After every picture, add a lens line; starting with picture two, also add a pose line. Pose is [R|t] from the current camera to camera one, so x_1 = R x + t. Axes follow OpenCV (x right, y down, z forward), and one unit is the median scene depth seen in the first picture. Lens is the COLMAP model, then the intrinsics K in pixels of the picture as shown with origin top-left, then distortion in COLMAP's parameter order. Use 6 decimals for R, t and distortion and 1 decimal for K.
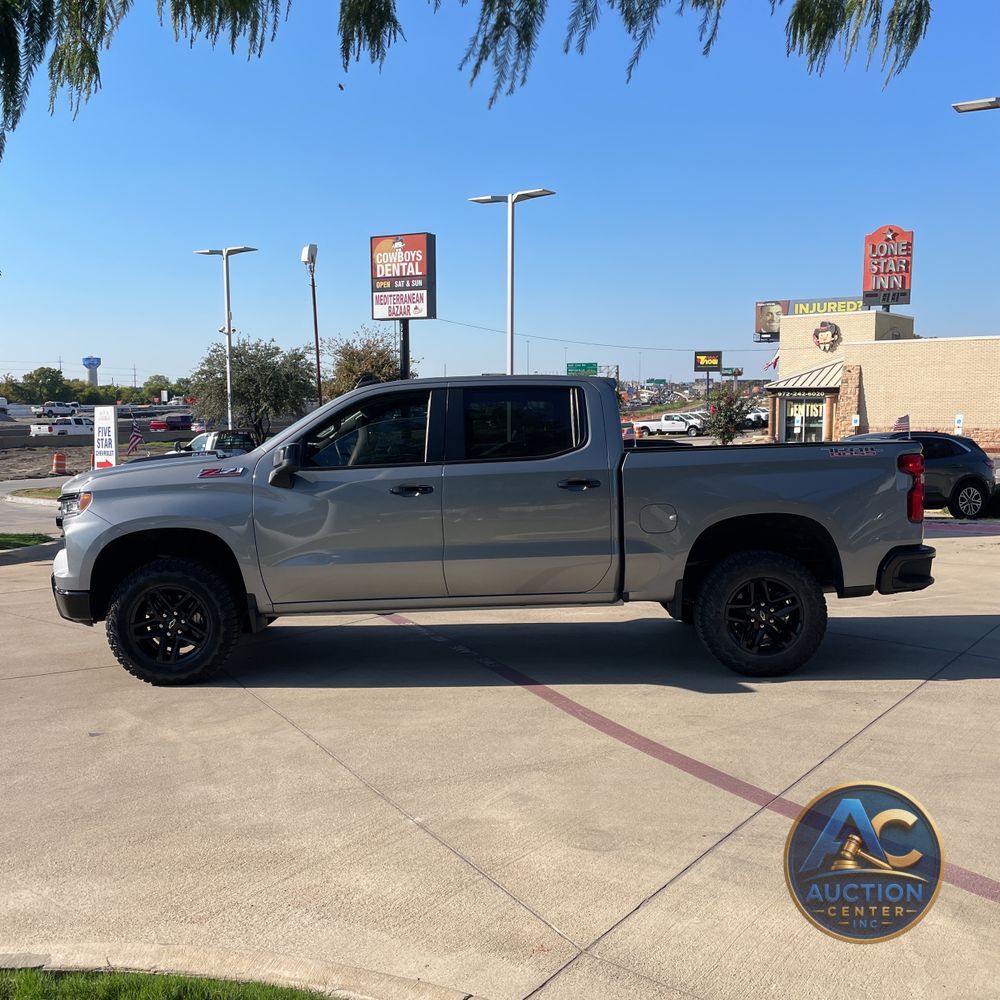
lens RADIAL K [[1010.5, 0, 491.7], [0, 1010.5, 503.4], [0, 0, 1]] dist [0.034111, 0.000000]
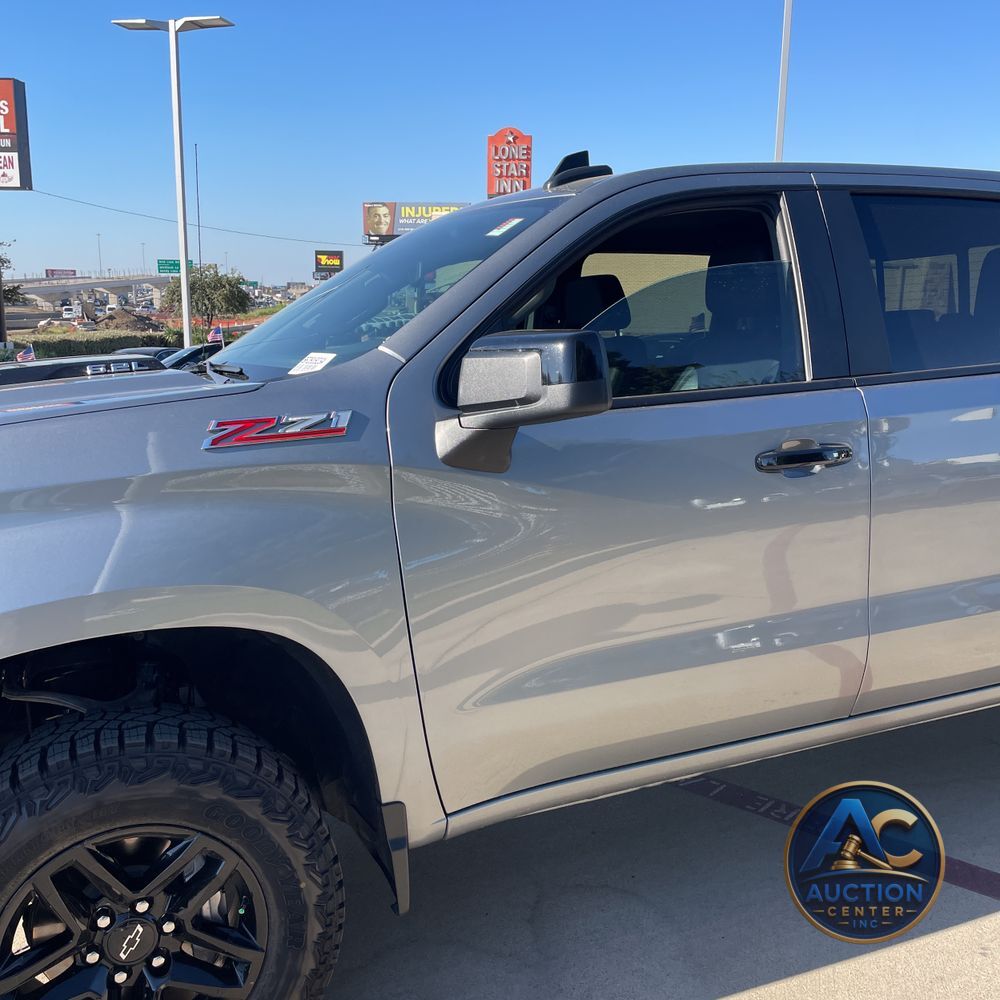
lens RADIAL K [[1010.5, 0, 498.2], [0, 1010.5, 494.2], [0, 0, 1]] dist [0.034111, 0.000000]
pose [[0.918621, -0.061103, 0.390387, -0.063645], [0.028554, 0.995654, 0.088647, -0.007037], [-0.394107, -0.070286, 0.916373, 0.135517]]
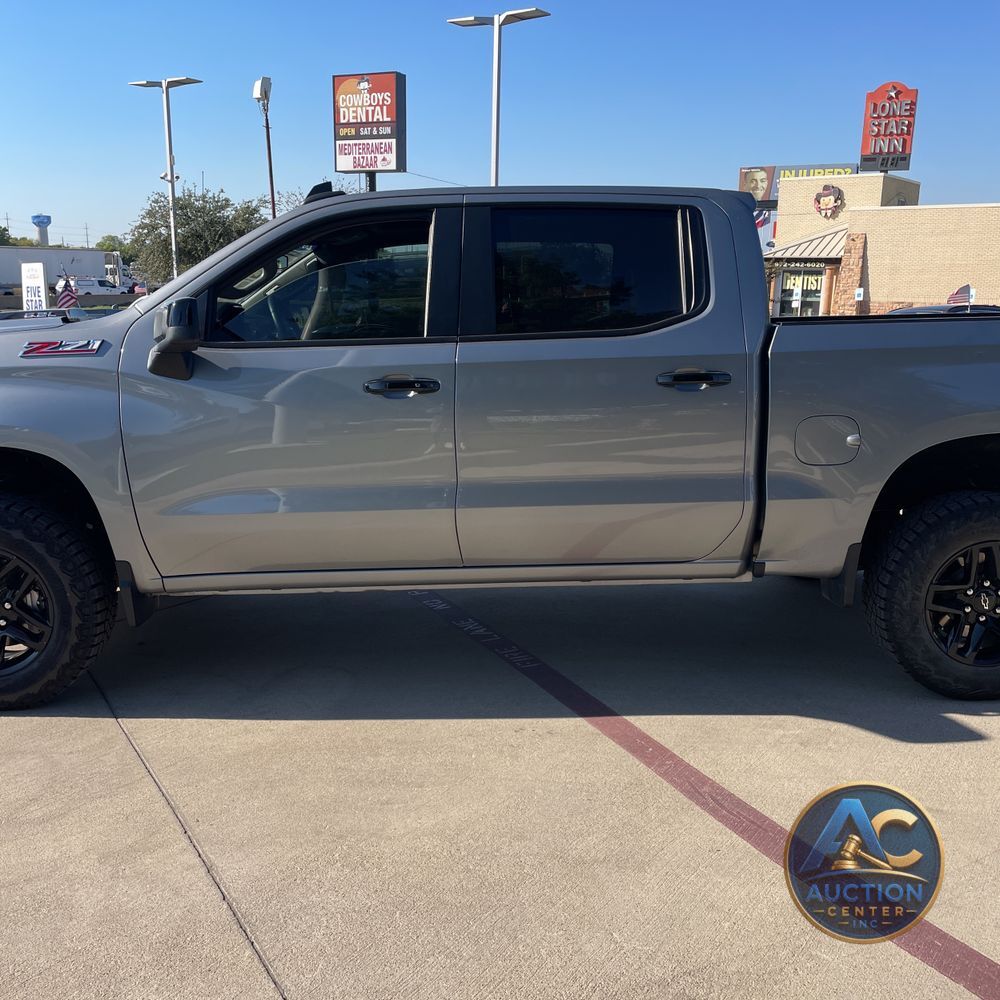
lens RADIAL K [[1010.5, 0, 496.8], [0, 1010.5, 503.8], [0, 0, 1]] dist [0.034111, 0.000000]
pose [[0.999195, 0.009136, 0.039051, -0.009100], [-0.013949, 0.992082, 0.124817, -0.003648], [-0.037602, -0.125262, 0.991411, 0.081432]]
